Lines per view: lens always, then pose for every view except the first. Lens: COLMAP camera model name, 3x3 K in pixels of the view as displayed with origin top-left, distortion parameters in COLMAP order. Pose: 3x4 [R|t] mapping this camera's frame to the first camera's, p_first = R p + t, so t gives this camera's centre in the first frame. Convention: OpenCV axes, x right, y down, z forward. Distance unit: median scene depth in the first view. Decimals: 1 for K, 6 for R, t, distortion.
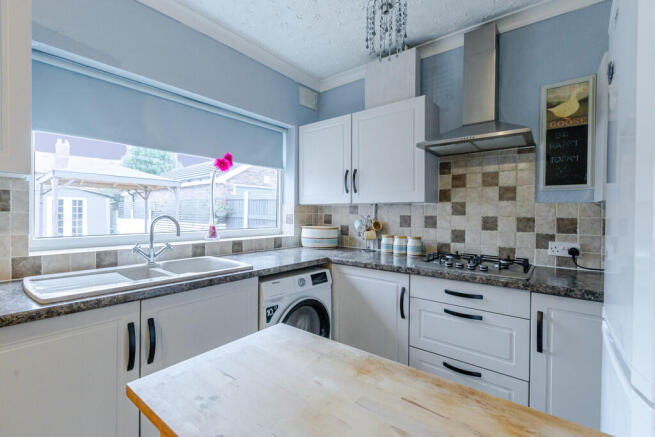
lens RADIAL K [[292.1, 0, 320.5], [0, 292.1, 213.9], [0, 0, 1]] dist [0.001978, 0.000343]
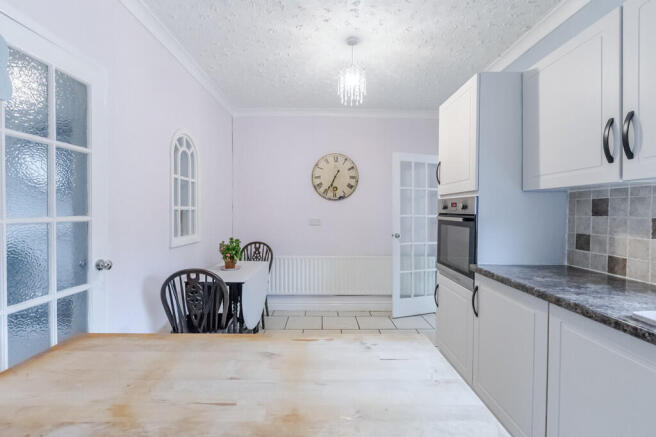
lens RADIAL K [[292.6, 0, 321.0], [0, 292.6, 213.9], [0, 0, 1]] dist [0.001978, 0.000343]
pose [[-0.780355, -0.013360, -0.625194, 0.627954], [-0.018458, 0.999828, 0.001673, 0.005702], [0.625064, 0.012845, -0.780468, 1.801663]]
